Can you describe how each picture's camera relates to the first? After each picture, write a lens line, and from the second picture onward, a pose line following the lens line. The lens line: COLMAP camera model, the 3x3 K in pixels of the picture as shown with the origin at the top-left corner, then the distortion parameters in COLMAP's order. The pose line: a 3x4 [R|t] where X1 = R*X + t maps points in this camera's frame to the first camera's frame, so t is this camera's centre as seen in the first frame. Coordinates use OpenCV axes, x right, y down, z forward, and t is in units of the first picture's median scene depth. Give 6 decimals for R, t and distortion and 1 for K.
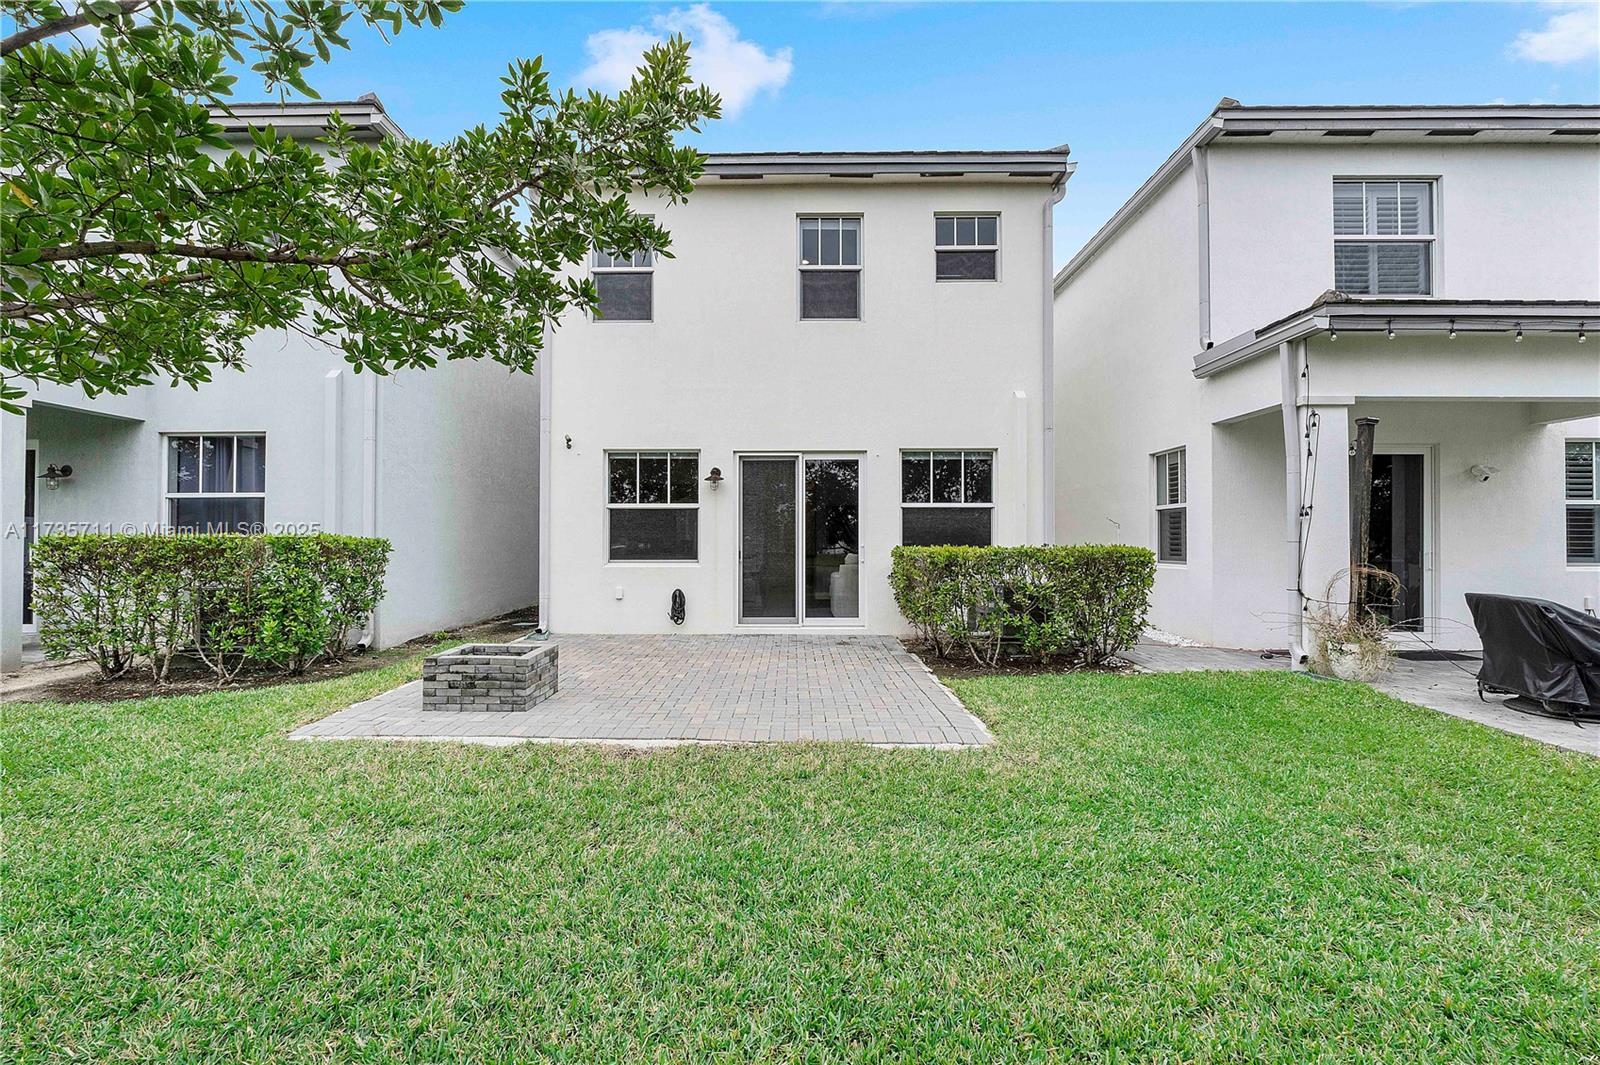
lens RADIAL K [[679.0, 0, 791.0], [0, 679.0, 535.7], [0, 0, 1]] dist [-0.007803, 0.000017]
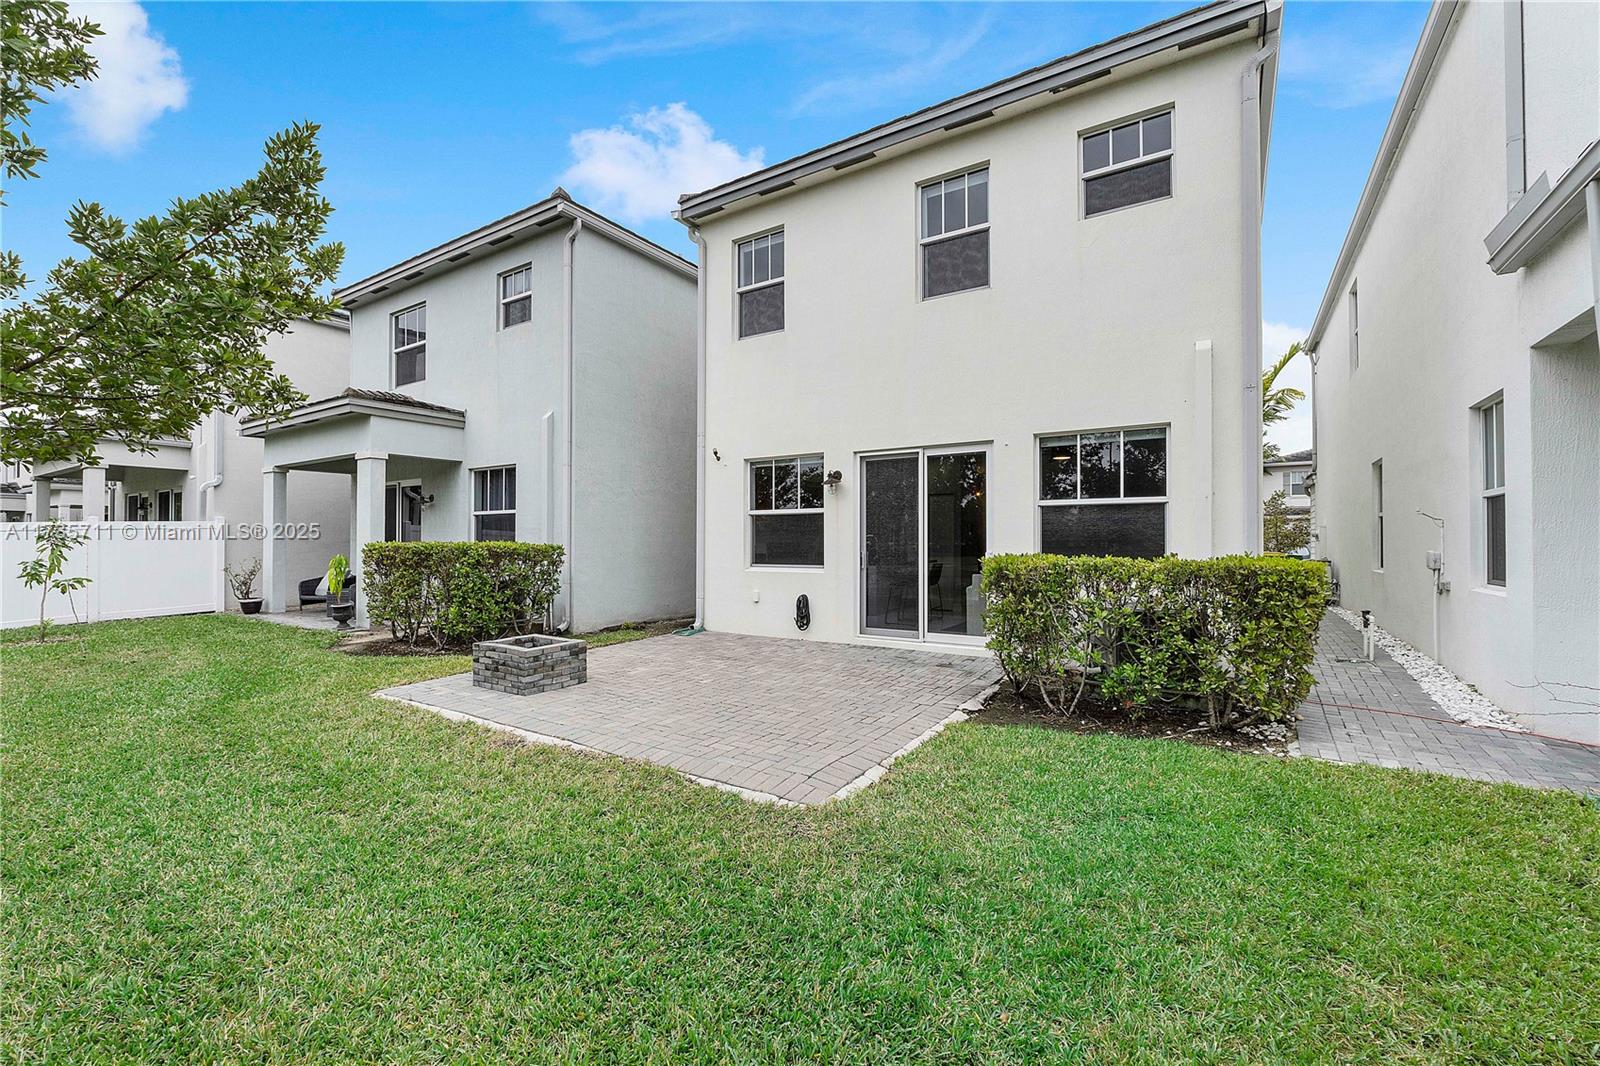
lens RADIAL K [[679.0, 0, 792.4], [0, 679.0, 536.4], [0, 0, 1]] dist [-0.007803, 0.000017]
pose [[0.839880, -0.005197, -0.542747, 0.357530], [0.006713, 0.999977, 0.000813, -0.007704], [0.542730, -0.004327, 0.839896, 0.153447]]
